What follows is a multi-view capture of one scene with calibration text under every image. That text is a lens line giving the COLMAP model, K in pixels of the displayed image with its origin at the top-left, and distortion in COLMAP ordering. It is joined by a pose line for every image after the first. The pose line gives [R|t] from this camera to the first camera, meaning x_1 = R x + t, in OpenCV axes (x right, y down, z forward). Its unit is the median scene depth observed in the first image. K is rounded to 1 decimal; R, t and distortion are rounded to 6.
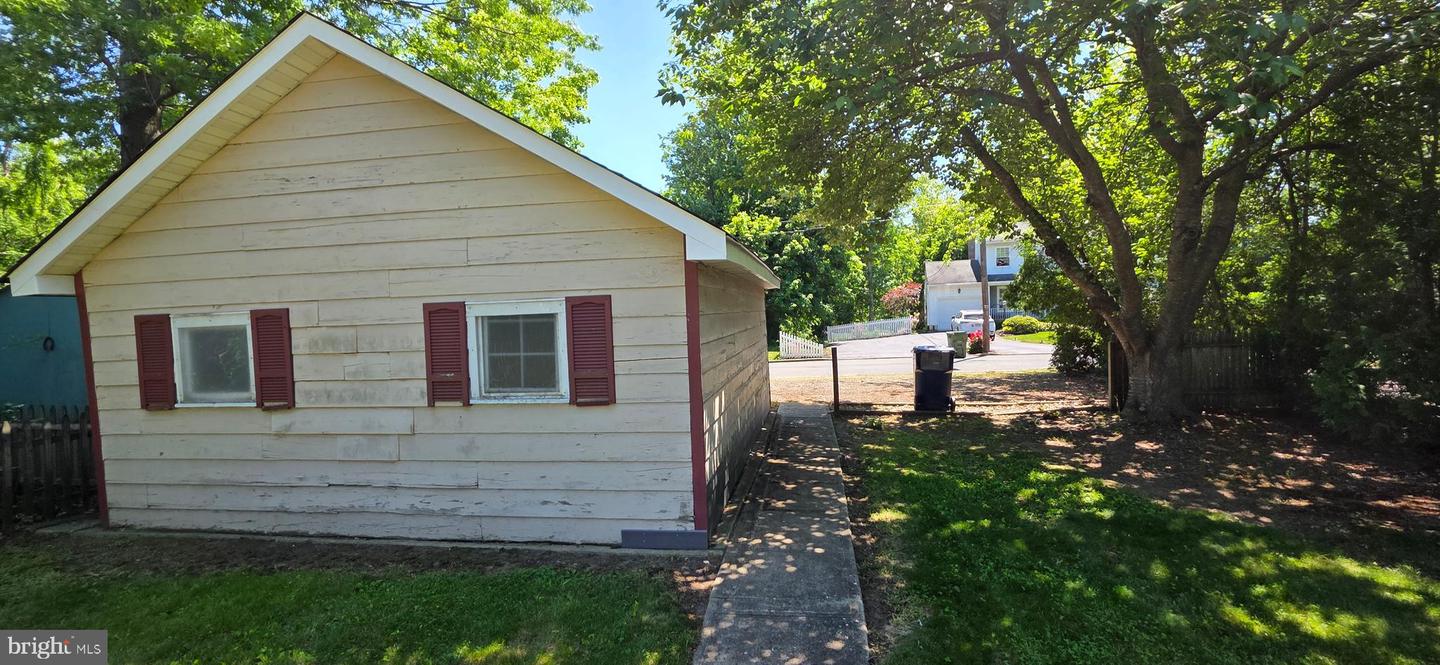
lens RADIAL K [[574.0, 0, 724.7], [0, 574.0, 336.4], [0, 0, 1]] dist [0.001233, 0.000124]
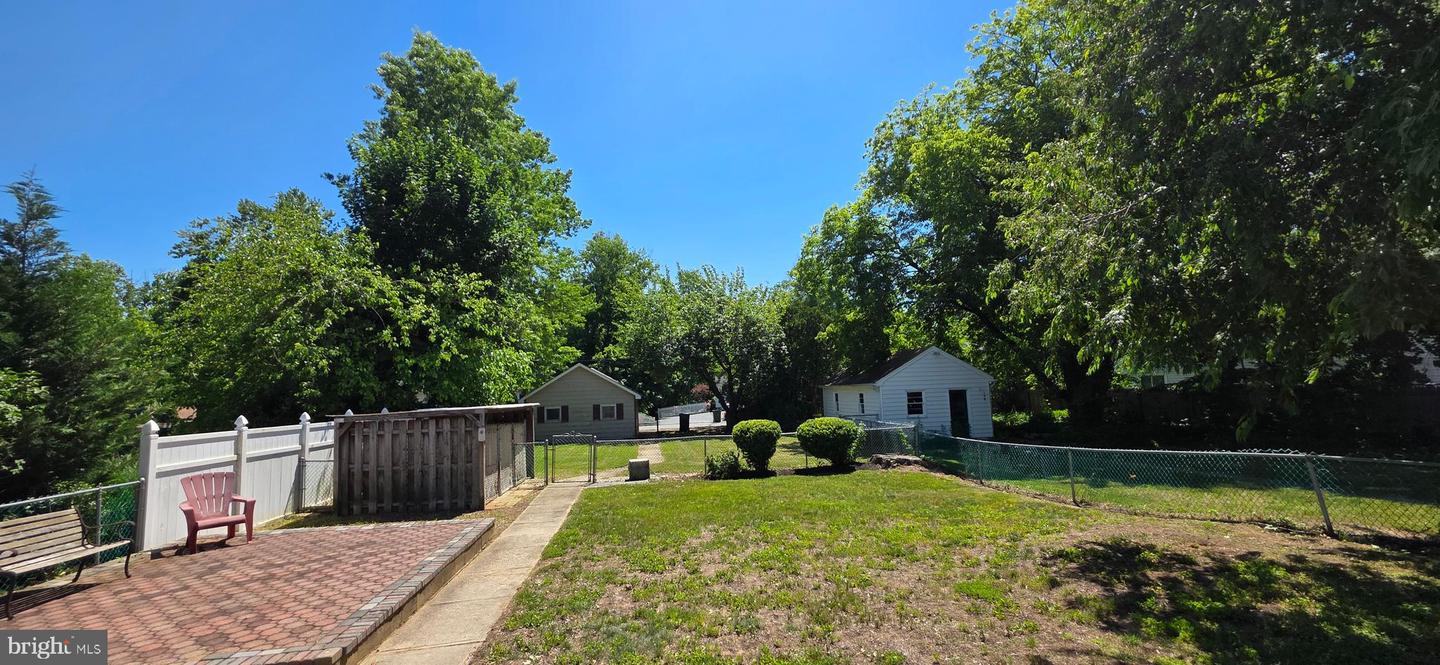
lens RADIAL K [[574.0, 0, 727.4], [0, 574.0, 337.0], [0, 0, 1]] dist [0.001233, 0.000124]
pose [[0.957421, 0.033209, 0.286780, -0.889814], [0.007710, 0.990067, -0.140387, 0.101712], [-0.288594, 0.136621, 0.947654, -5.349061]]
